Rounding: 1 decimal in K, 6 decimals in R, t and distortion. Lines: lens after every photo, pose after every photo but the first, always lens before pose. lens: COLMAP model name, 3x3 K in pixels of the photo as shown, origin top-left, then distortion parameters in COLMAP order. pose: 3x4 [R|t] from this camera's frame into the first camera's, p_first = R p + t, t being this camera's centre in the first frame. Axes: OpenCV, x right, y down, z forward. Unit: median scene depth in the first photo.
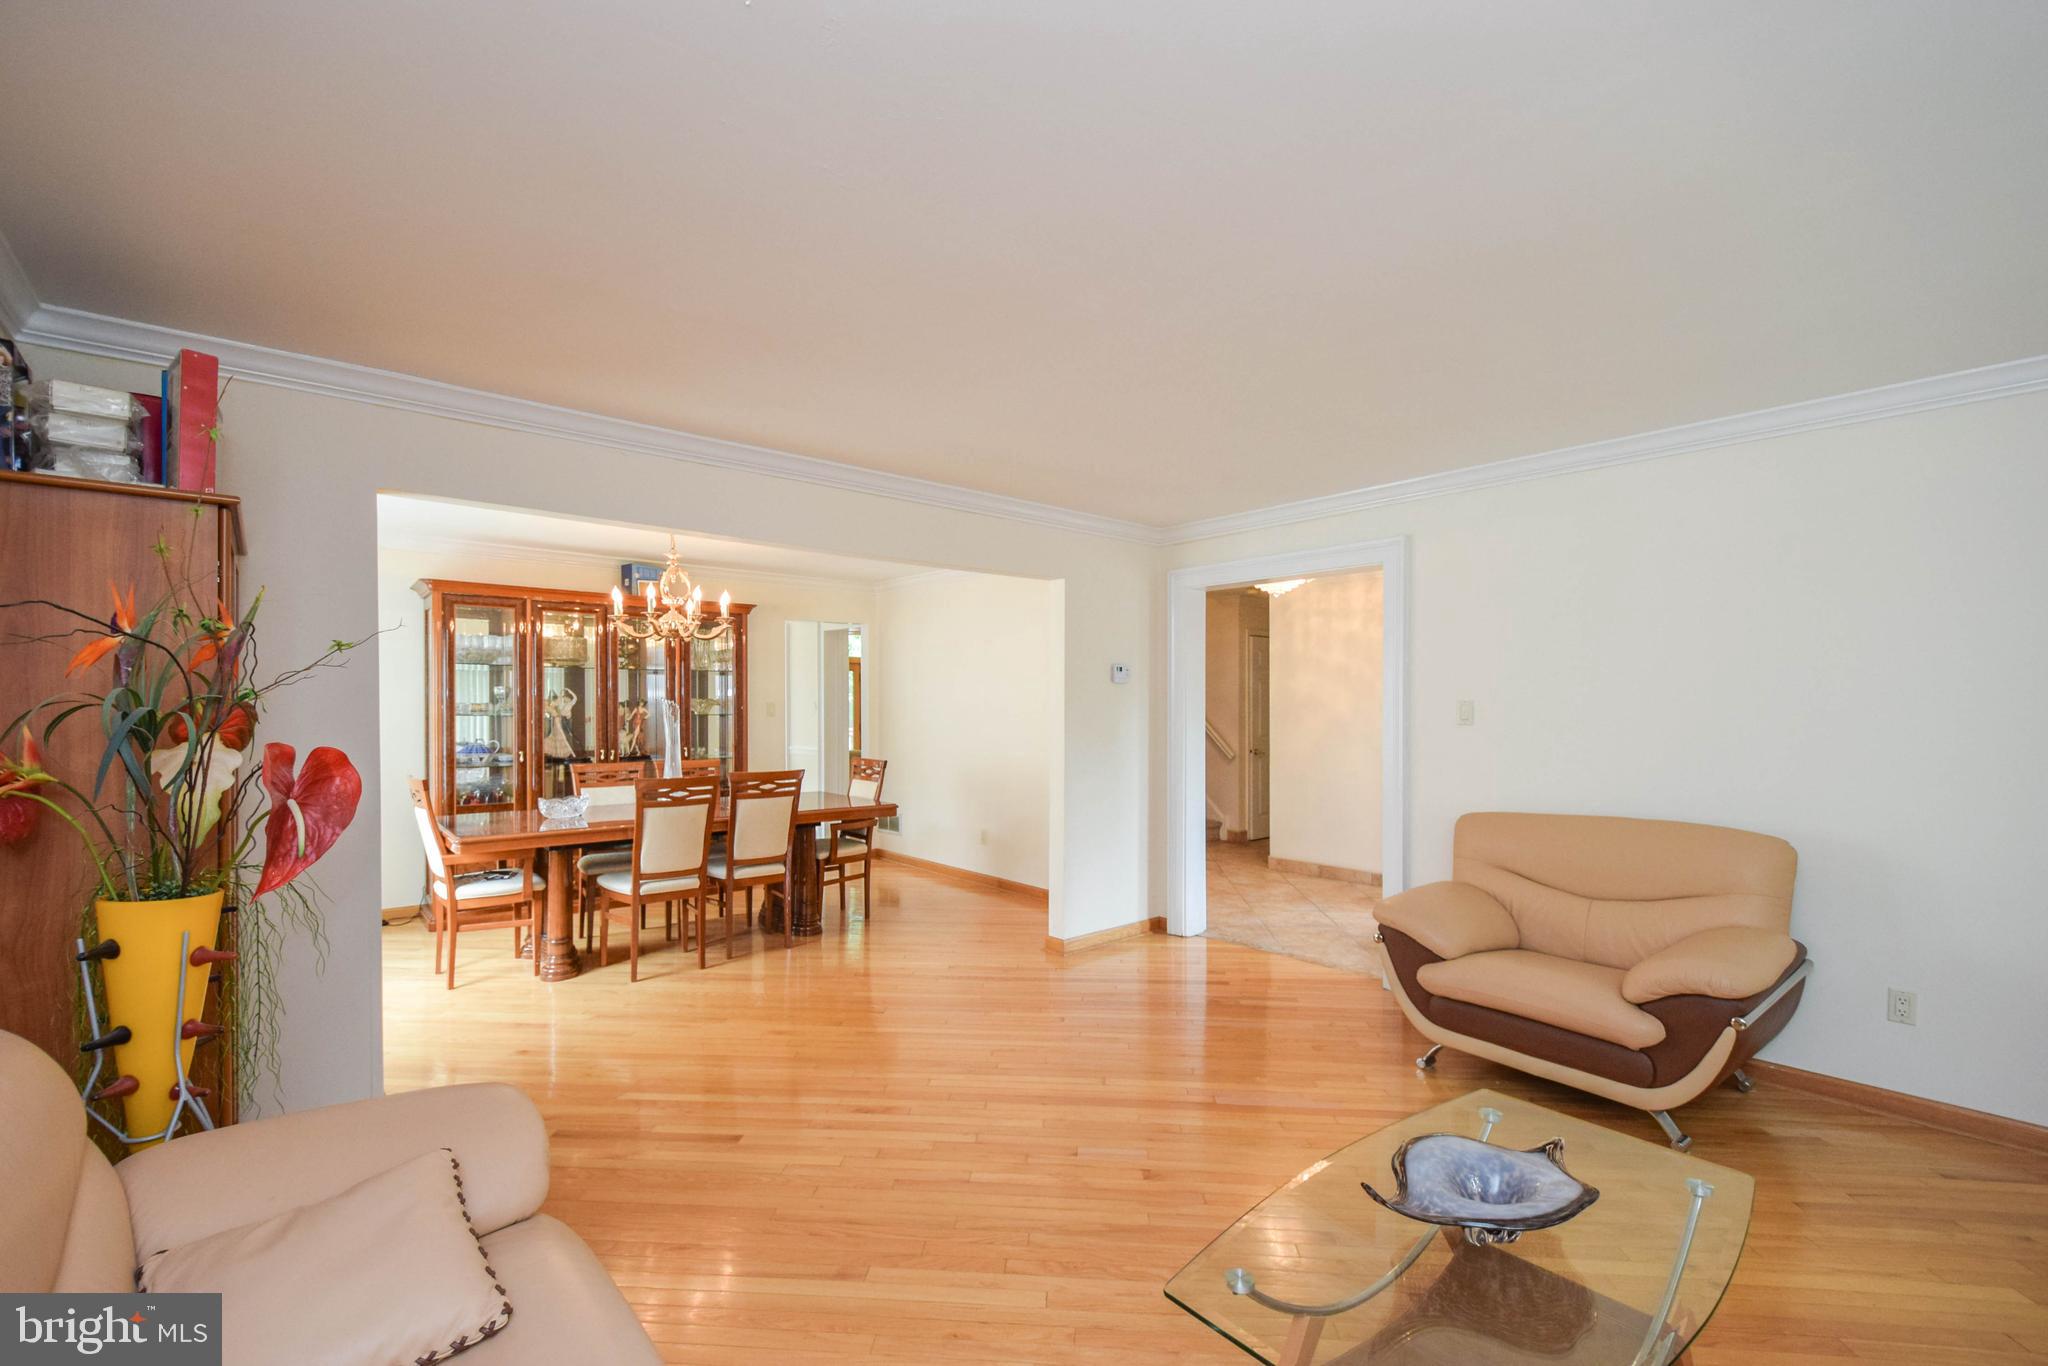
lens RADIAL K [[889.1, 0, 1024.9], [0, 889.1, 711.3], [0, 0, 1]] dist [0.019897, -0.014800]
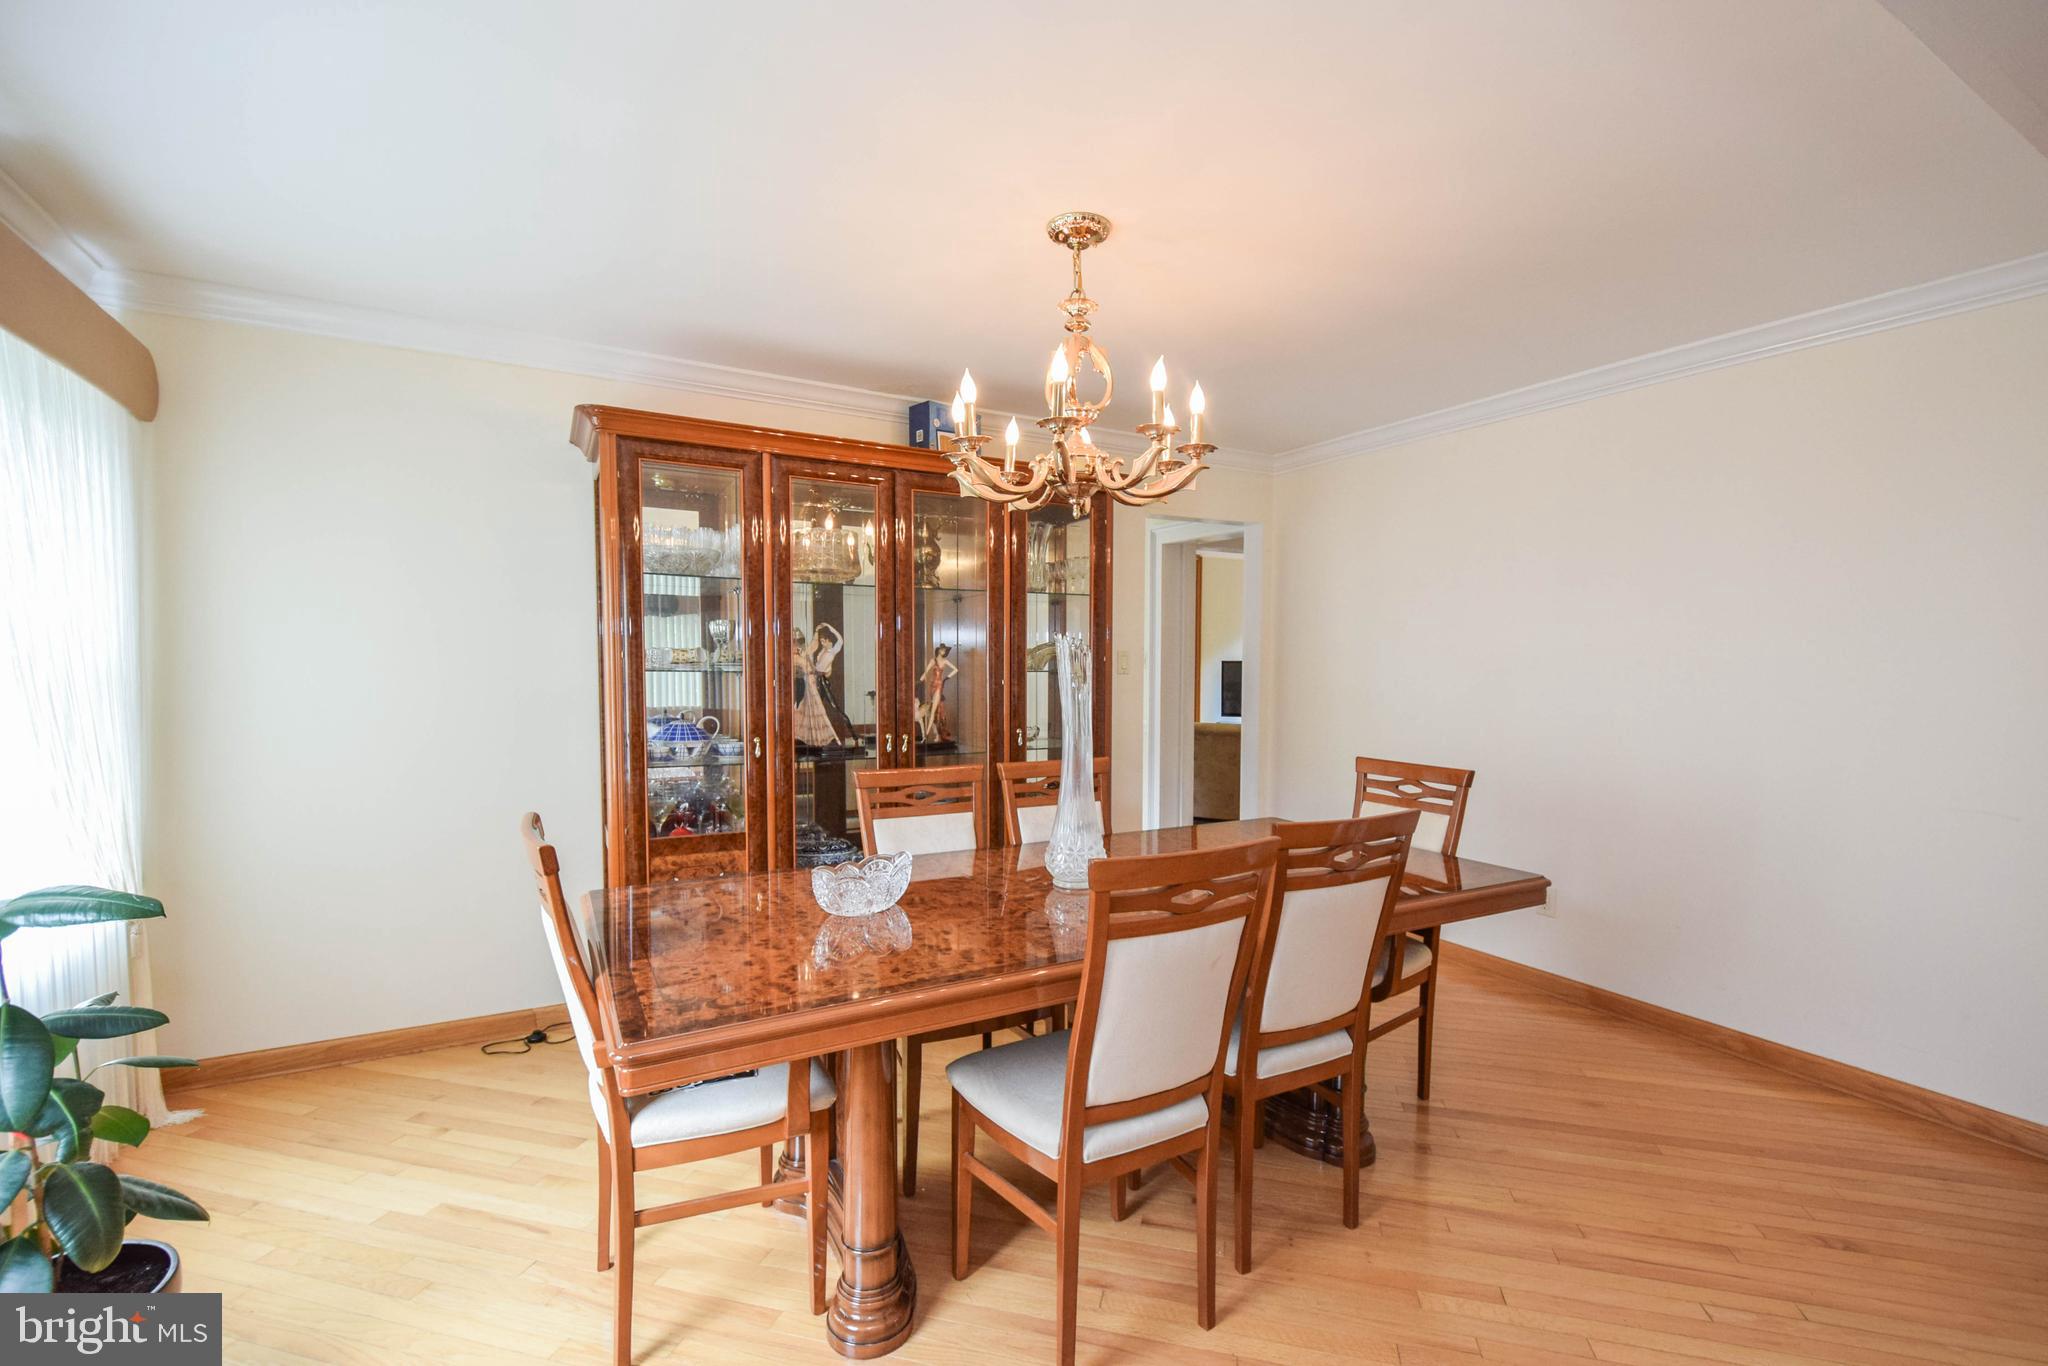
lens RADIAL K [[889.1, 0, 1024.9], [0, 889.1, 711.3], [0, 0, 1]] dist [0.019897, -0.014800]
pose [[0.981778, 0.013509, -0.189550, -0.298681], [-0.004355, 0.998808, 0.048624, 0.001840], [0.189981, -0.046912, 0.980666, 0.495893]]
